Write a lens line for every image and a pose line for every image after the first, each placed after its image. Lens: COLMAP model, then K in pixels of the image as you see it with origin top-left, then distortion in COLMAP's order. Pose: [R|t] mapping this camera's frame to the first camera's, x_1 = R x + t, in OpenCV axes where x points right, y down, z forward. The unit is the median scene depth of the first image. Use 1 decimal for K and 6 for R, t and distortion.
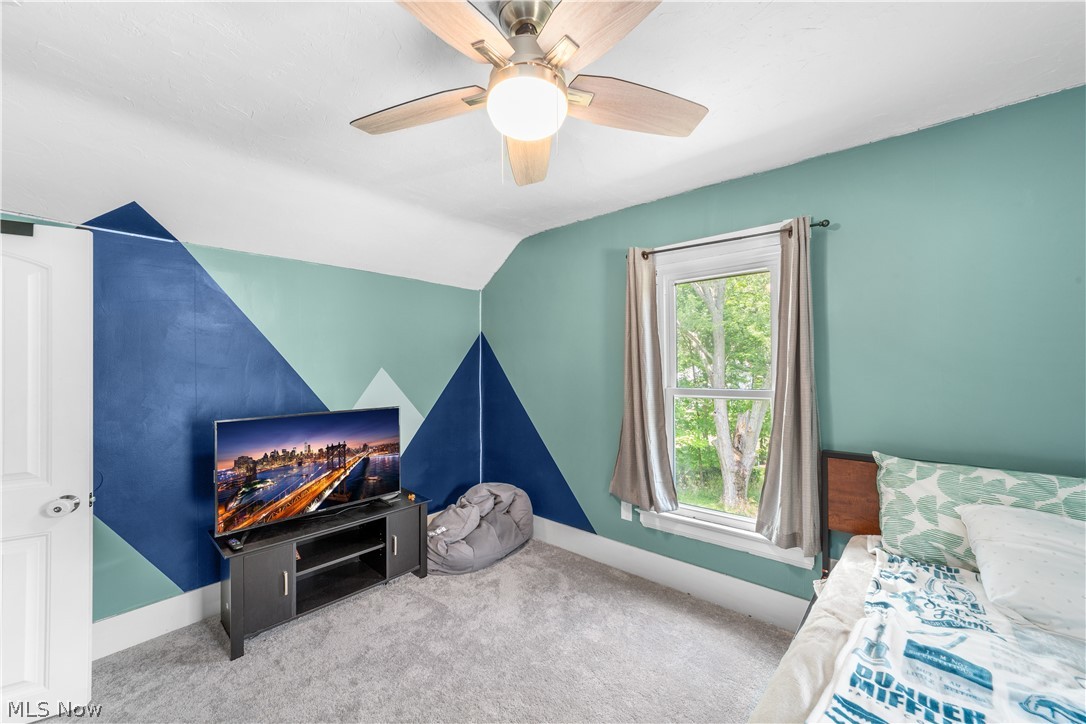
lens RADIAL K [[420.5, 0, 542.5], [0, 420.5, 363.1], [0, 0, 1]] dist [-0.005426, 0.001658]
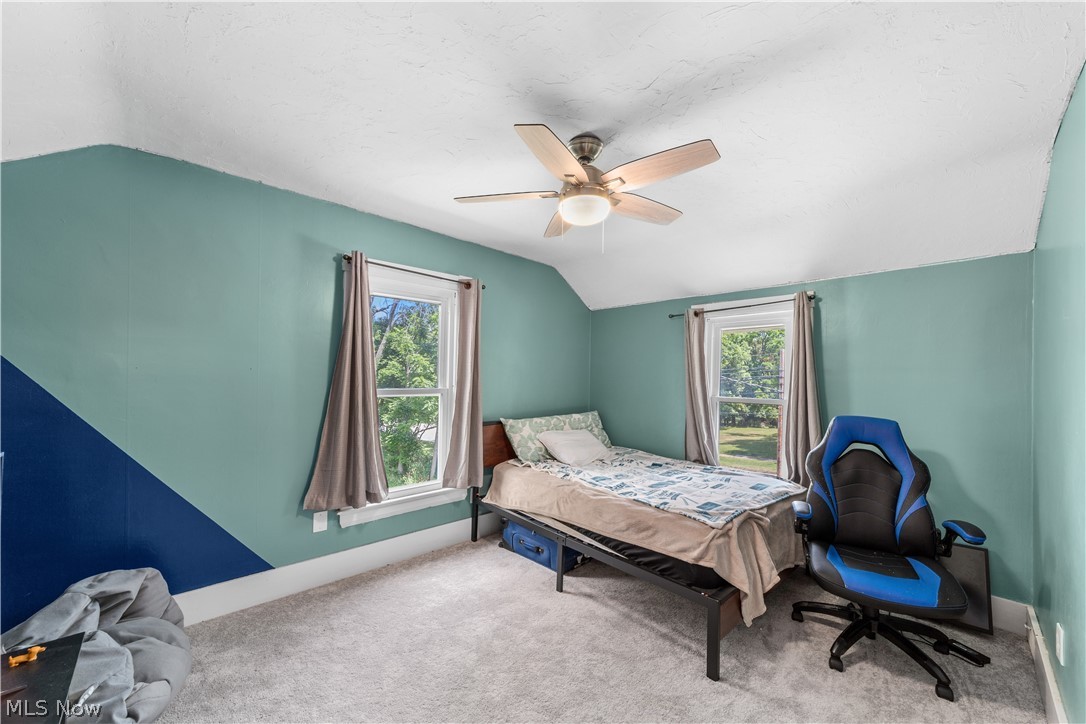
lens RADIAL K [[420.5, 0, 552.2], [0, 420.5, 368.4], [0, 0, 1]] dist [-0.005426, 0.001658]
pose [[0.079160, 0.024682, 0.996556, -0.802116], [-0.023963, 0.999452, -0.022850, 0.020832], [-0.996574, -0.022072, 0.079708, 0.474857]]
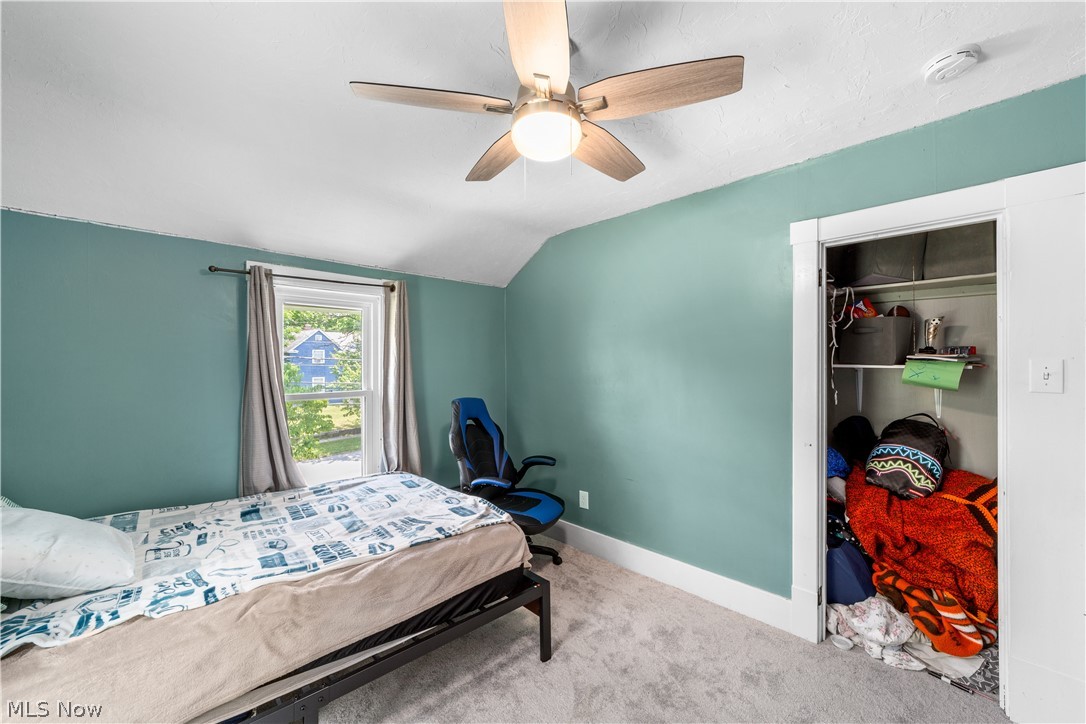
lens RADIAL K [[420.5, 0, 552.4], [0, 420.5, 366.4], [0, 0, 1]] dist [-0.005426, 0.001658]
pose [[-0.997463, 0.009071, 0.070602, -0.061818], [0.008206, 0.999888, -0.012526, 0.019722], [-0.070708, -0.011915, -0.997426, 1.035819]]
